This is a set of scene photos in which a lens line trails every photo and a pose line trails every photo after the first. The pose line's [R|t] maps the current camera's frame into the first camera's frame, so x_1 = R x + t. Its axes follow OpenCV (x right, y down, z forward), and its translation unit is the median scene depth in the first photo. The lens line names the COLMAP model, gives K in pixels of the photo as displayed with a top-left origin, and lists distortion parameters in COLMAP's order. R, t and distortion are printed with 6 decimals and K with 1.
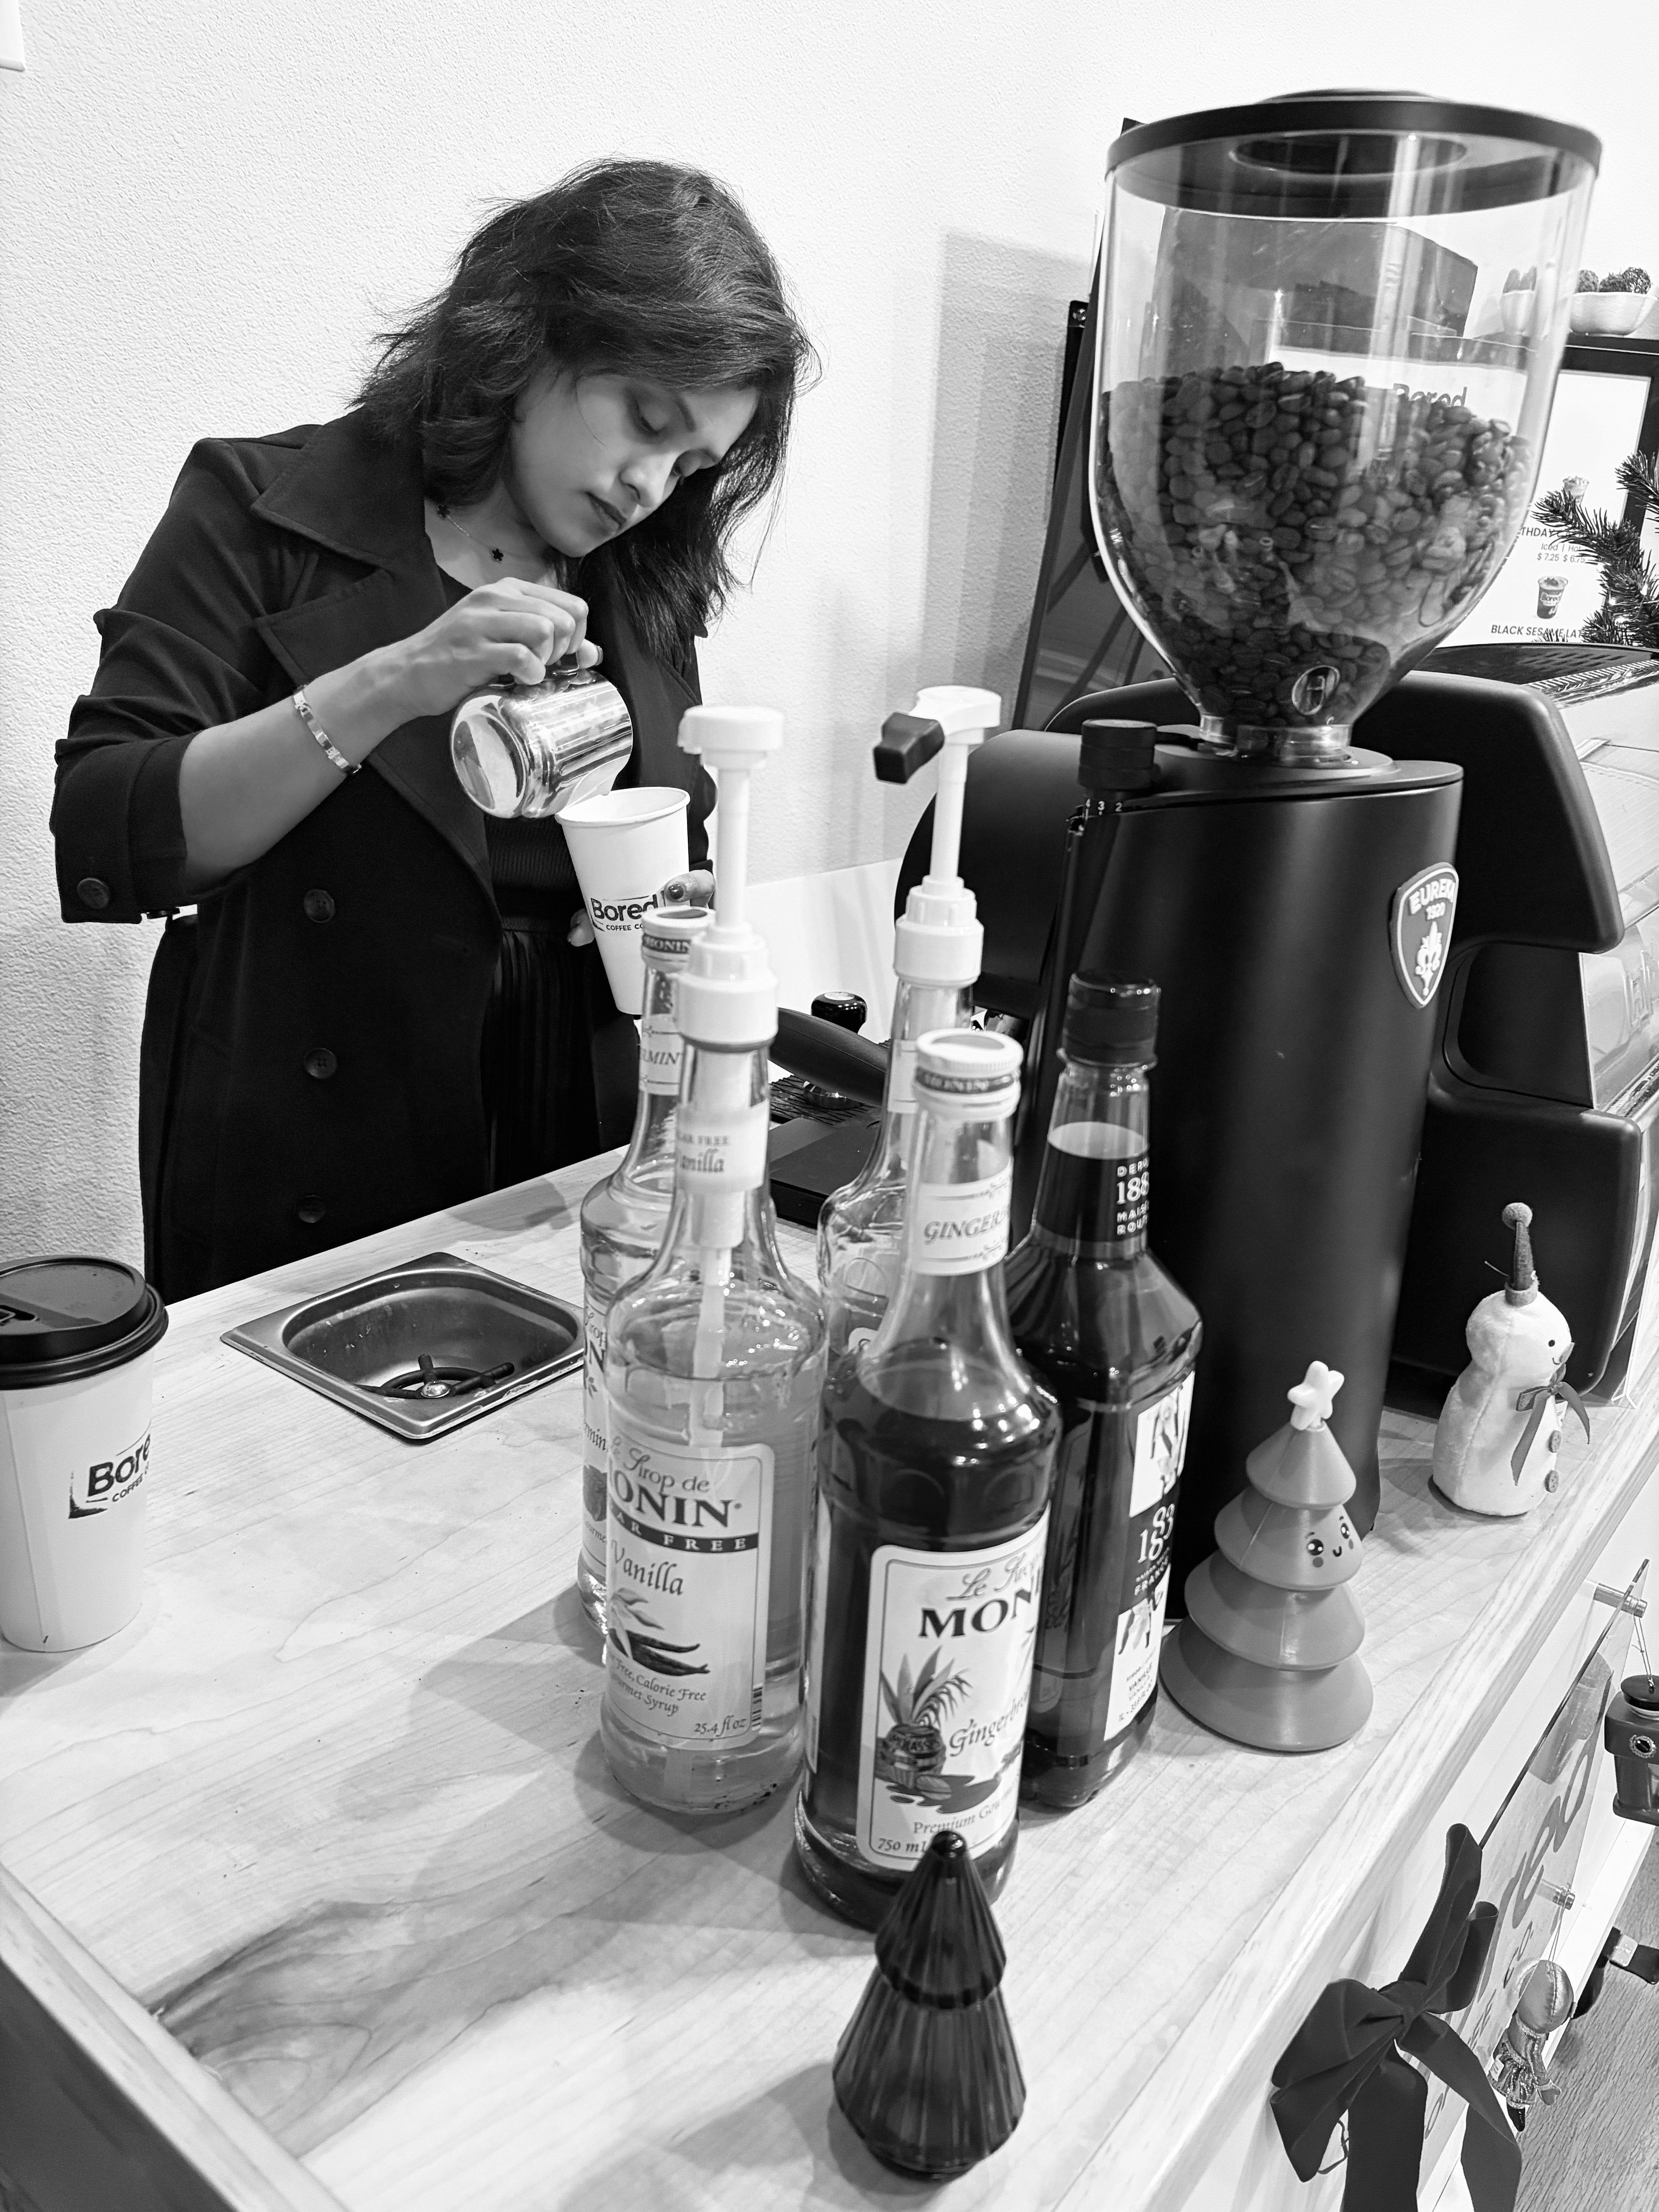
lens RADIAL K [[1678.9, 0, 829.5], [0, 1678.9, 1106.0], [0, 0, 1]] dist [0.012365, -0.006907]
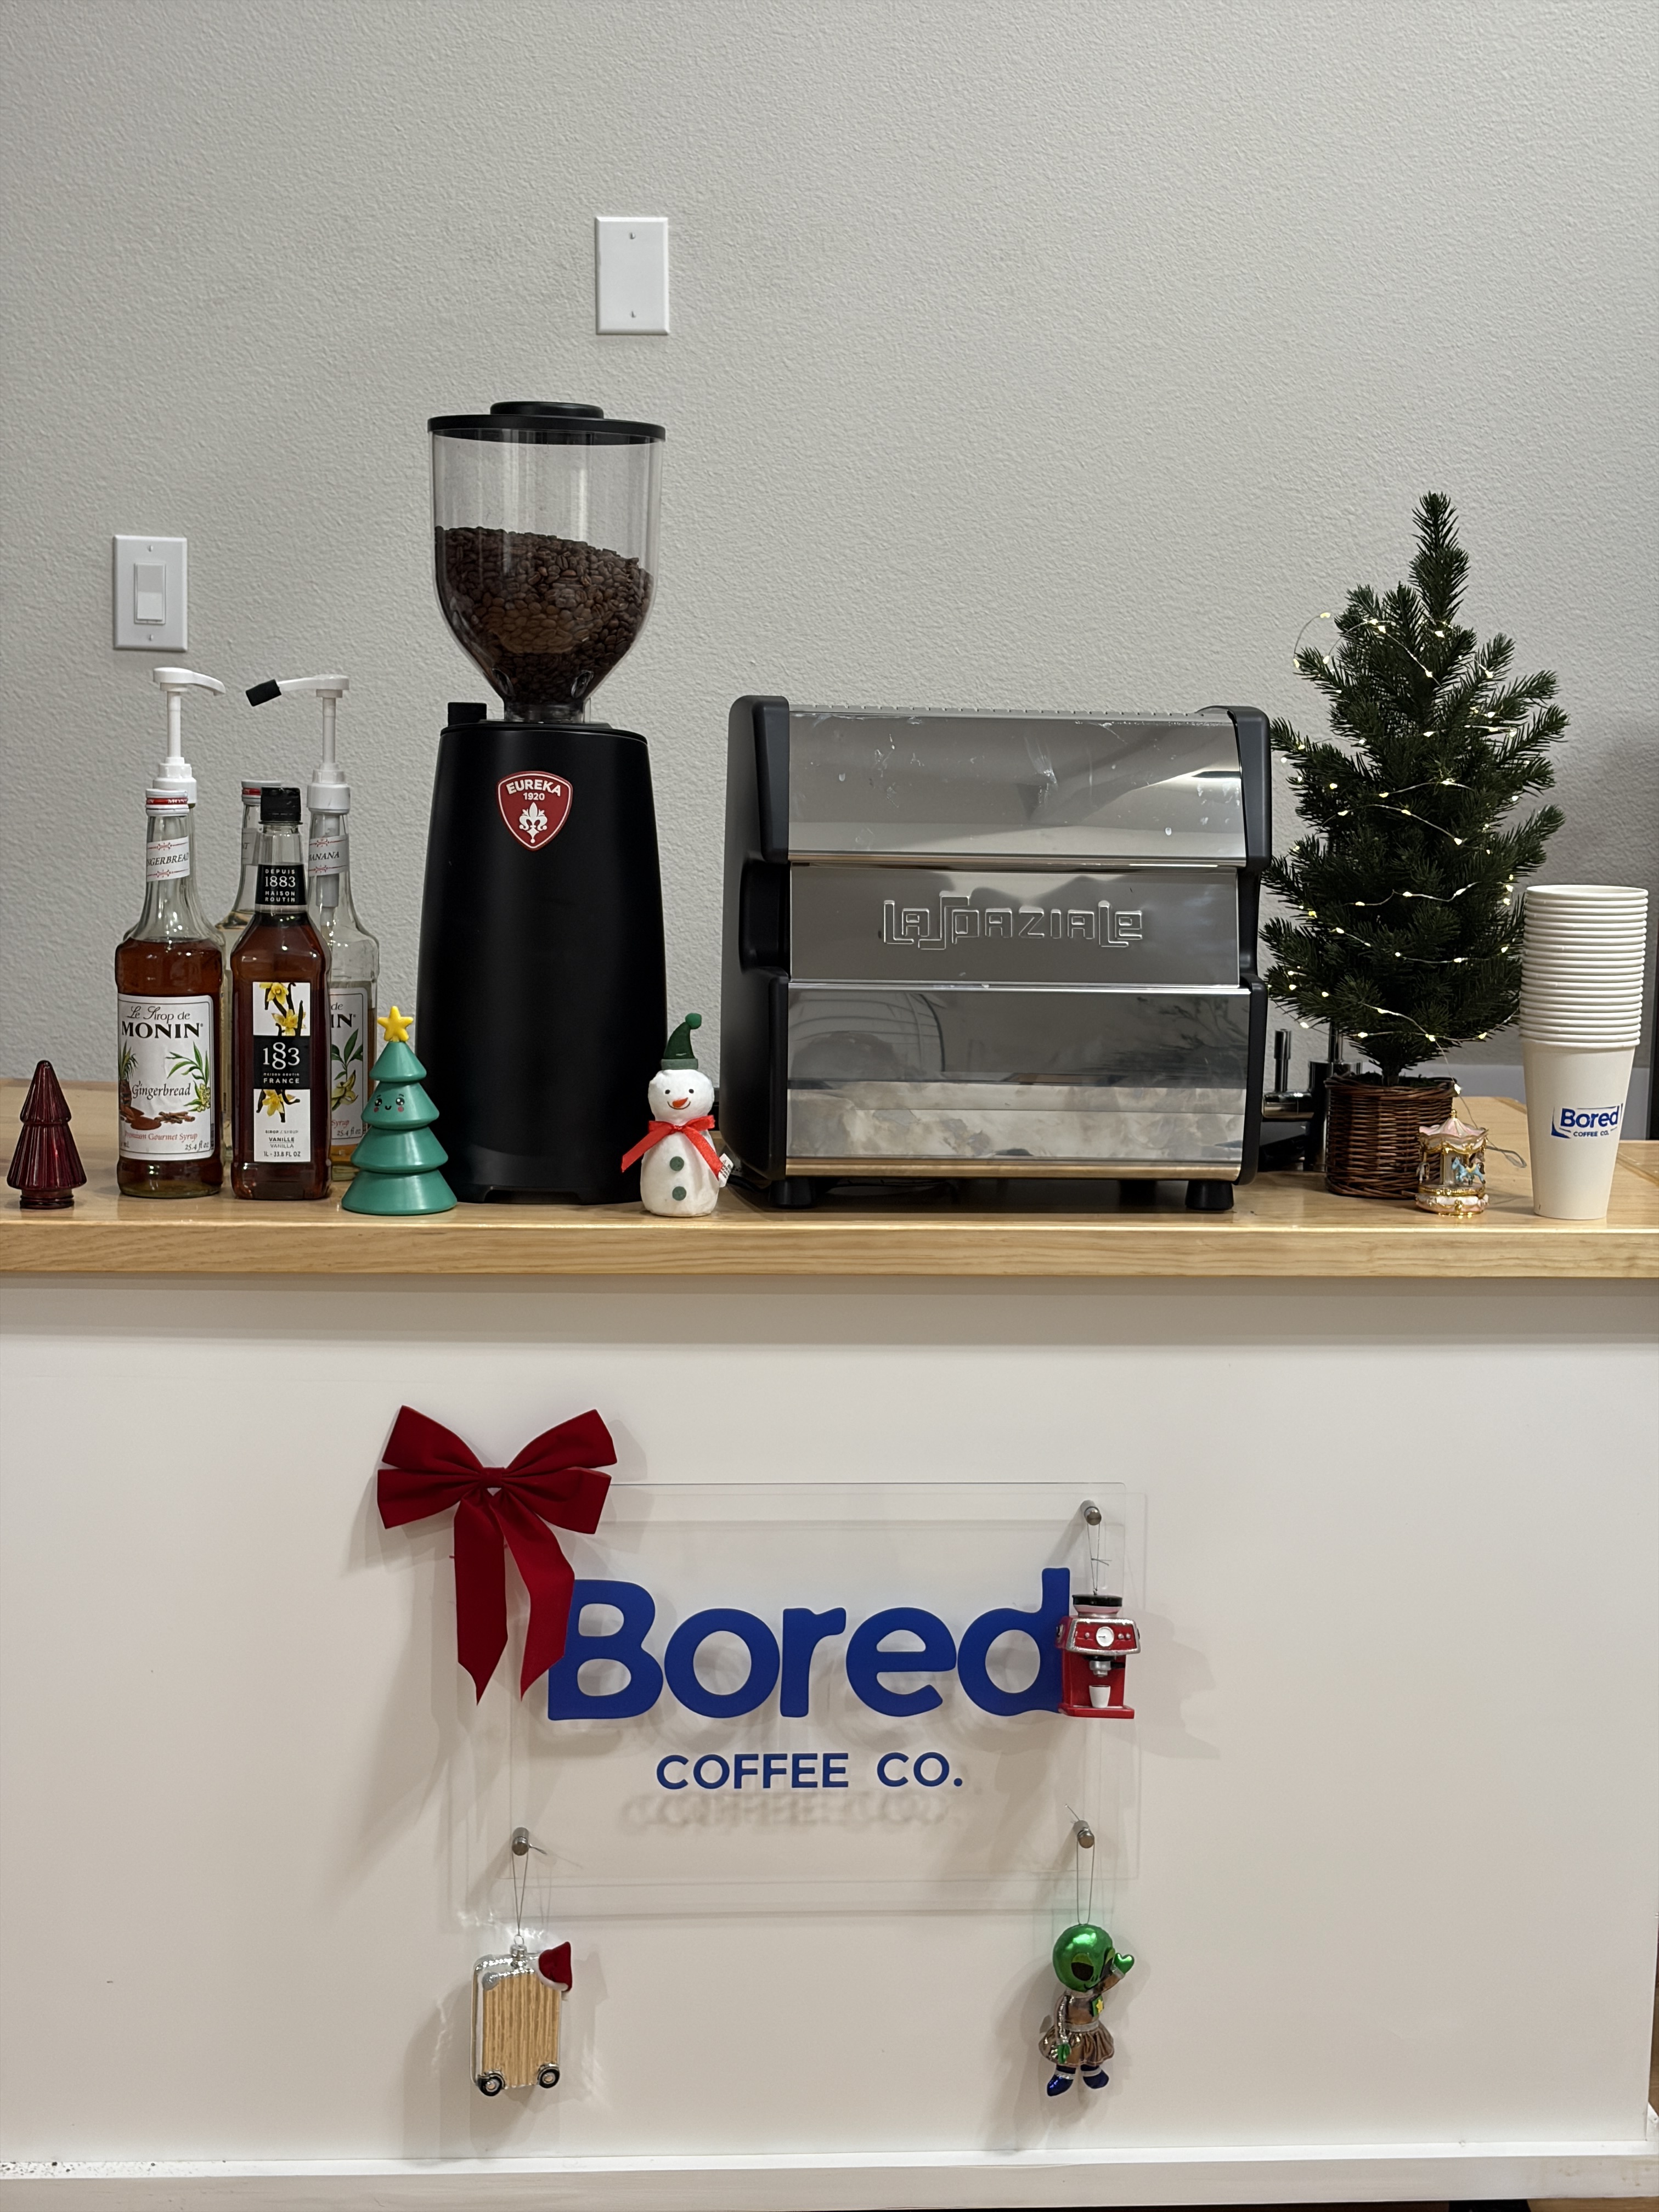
lens RADIAL K [[3348.0, 0, 829.5], [0, 3348.0, 1106.0], [0, 0, 1]] dist [0.190438, 0.042190]
pose [[0.682729, 0.077376, -0.726563, 3.479291], [-0.243863, 0.961490, -0.126756, 0.635591], [0.688775, 0.263722, 0.675307, -1.256373]]
